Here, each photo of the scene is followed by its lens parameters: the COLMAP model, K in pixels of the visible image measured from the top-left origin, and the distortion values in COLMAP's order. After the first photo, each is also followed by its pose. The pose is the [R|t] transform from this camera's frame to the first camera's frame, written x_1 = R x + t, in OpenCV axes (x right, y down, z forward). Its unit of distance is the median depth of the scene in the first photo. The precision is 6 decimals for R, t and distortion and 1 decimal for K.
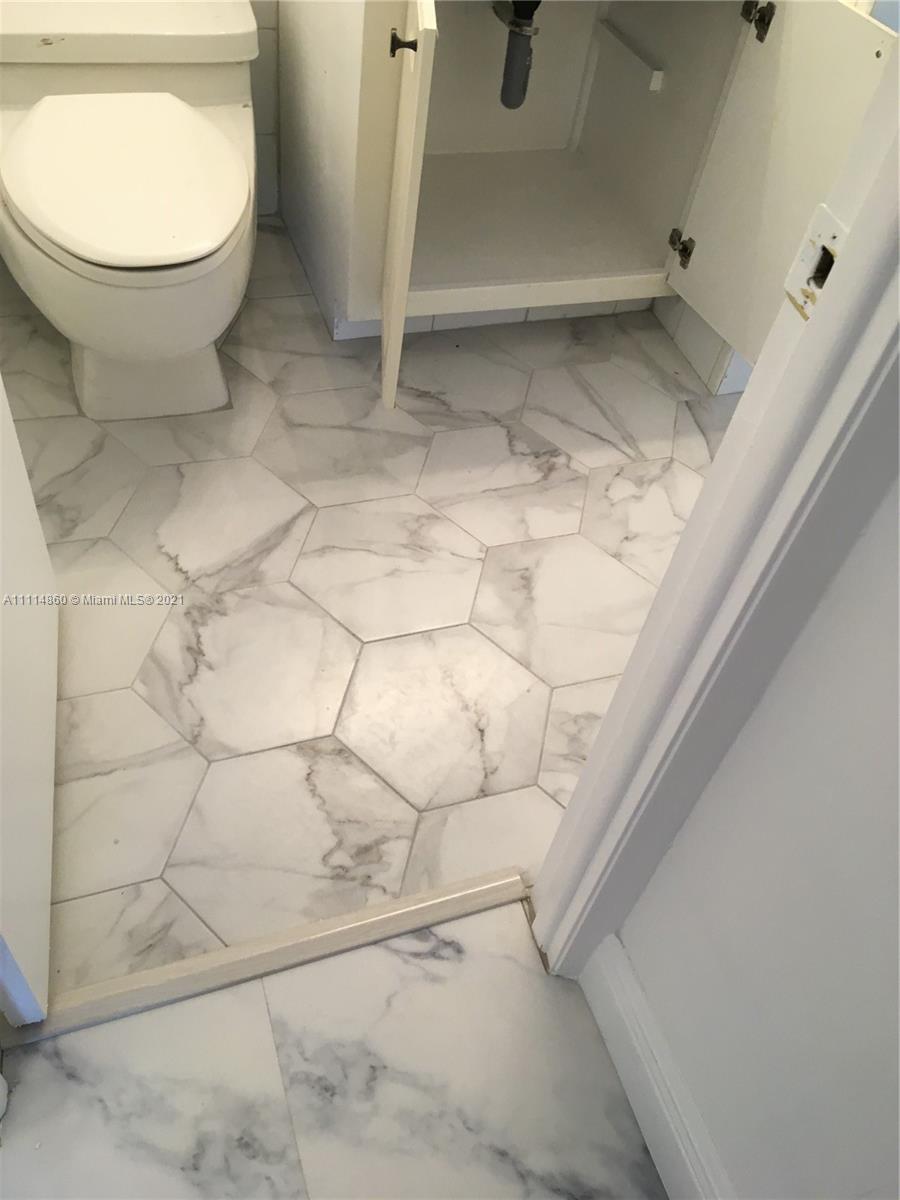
lens RADIAL K [[1033.4, 0, 452.4], [0, 1033.4, 603.3], [0, 0, 1]] dist [0.073483, -0.100480]
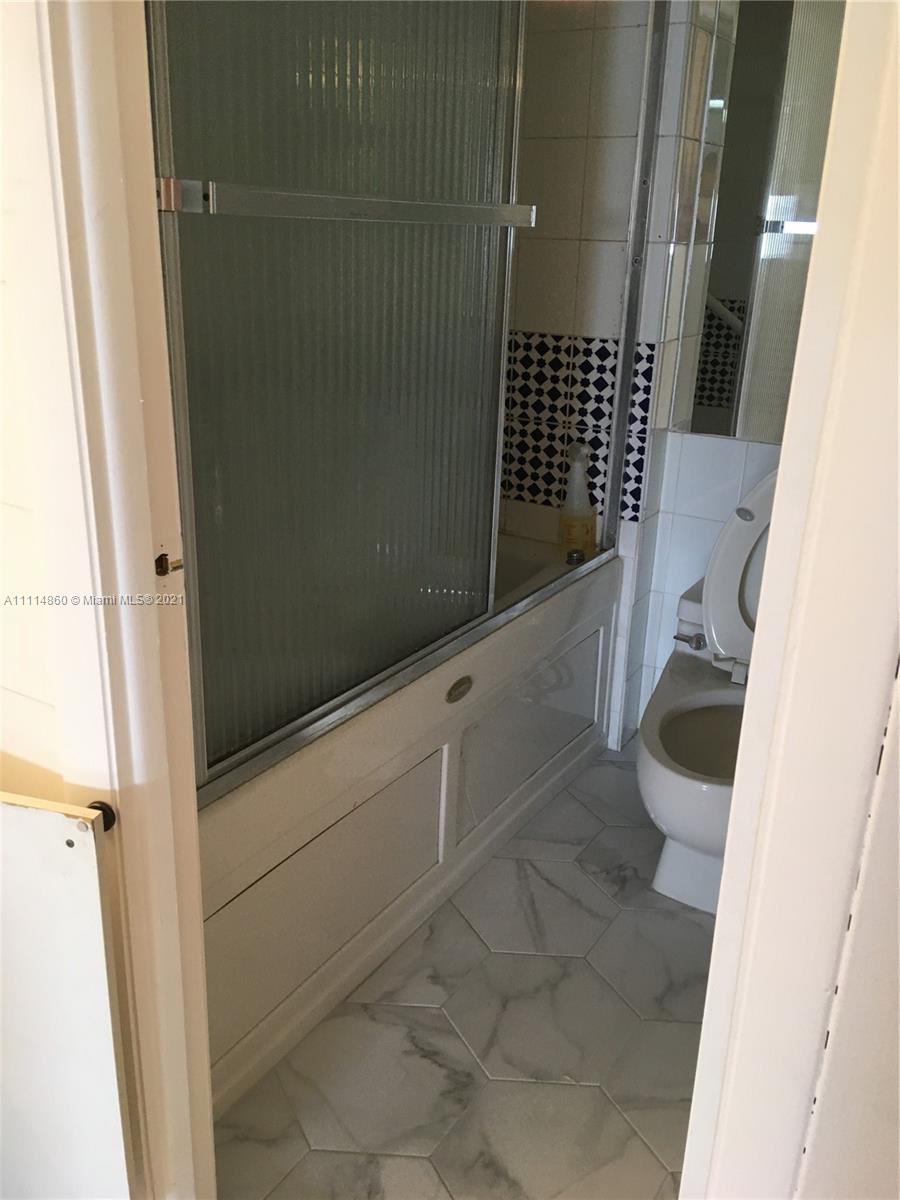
lens RADIAL K [[1033.4, 0, 450.4], [0, 1033.4, 598.3], [0, 0, 1]] dist [0.073483, -0.100480]
pose [[-0.775643, 0.068374, -0.627458, 0.324290], [-0.556703, 0.394338, 0.731149, -0.801348], [0.297422, 0.916418, -0.267801, 0.736004]]
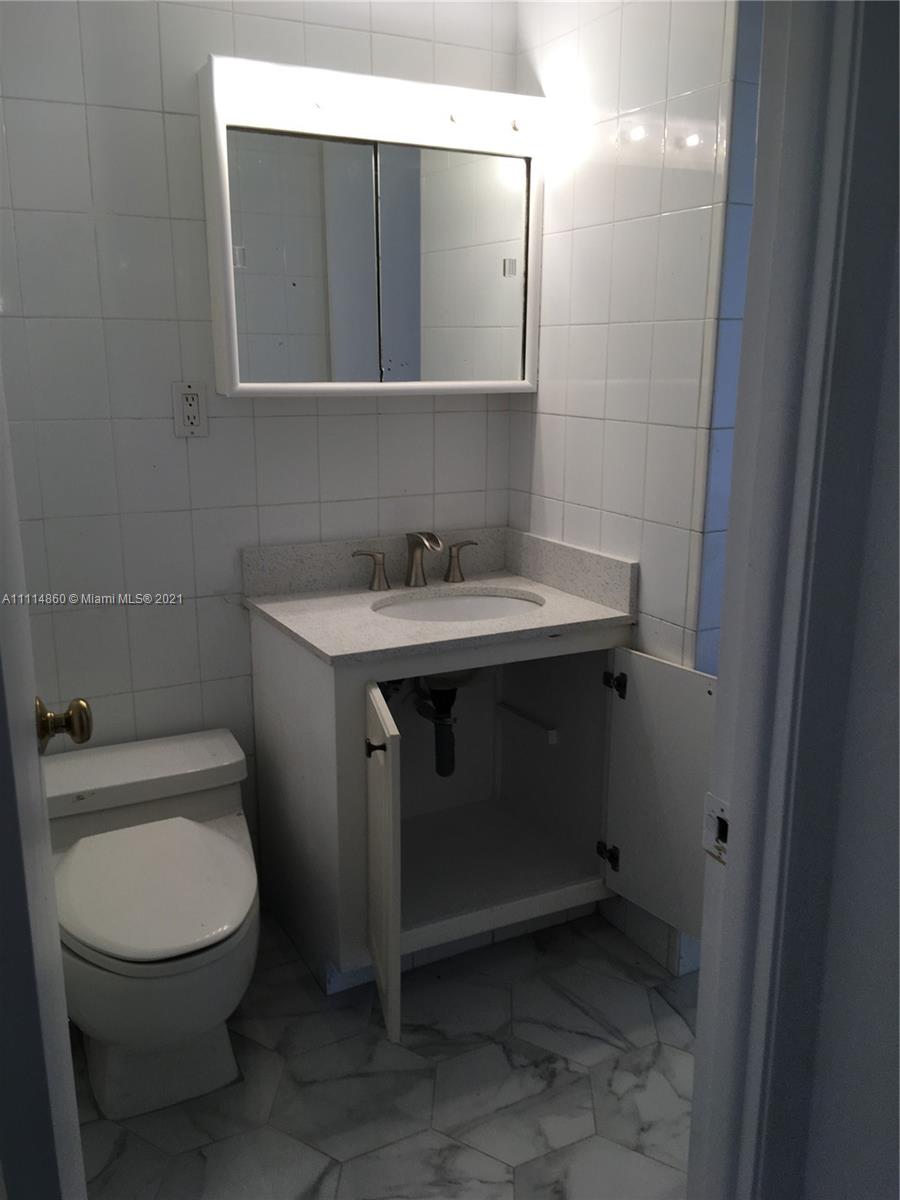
lens RADIAL K [[1033.4, 0, 450.8], [0, 1033.4, 598.3], [0, 0, 1]] dist [0.073483, -0.100480]
pose [[0.979643, -0.162401, 0.118008, -0.054810], [0.200732, 0.799992, -0.565437, 0.064772], [-0.002578, 0.577614, 0.816306, -0.150324]]
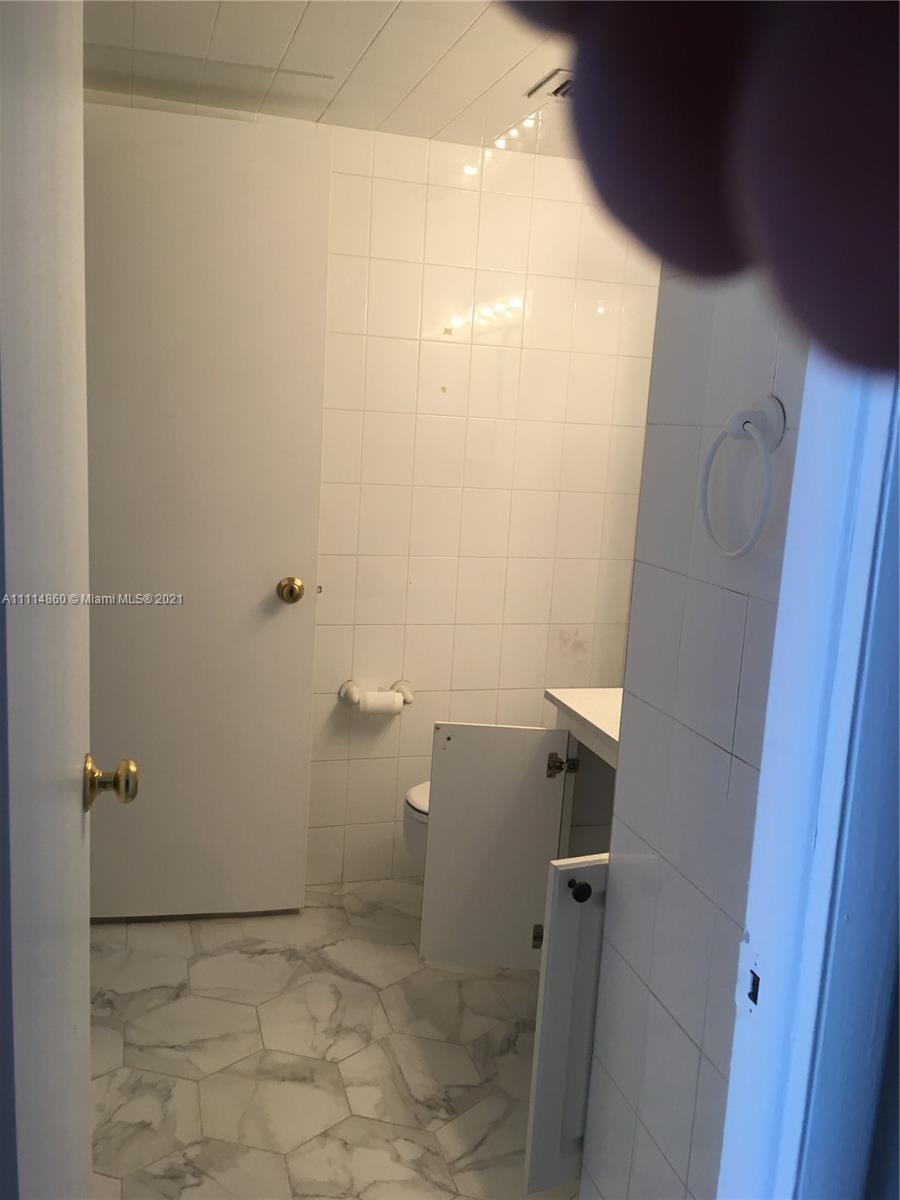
lens RADIAL K [[1033.4, 0, 450.1], [0, 1033.4, 599.3], [0, 0, 1]] dist [0.073483, -0.100480]
pose [[-0.031819, 0.044873, -0.998486, 1.271577], [-0.800882, 0.596532, 0.052331, -0.565231], [0.597977, 0.801334, 0.016957, 0.578689]]
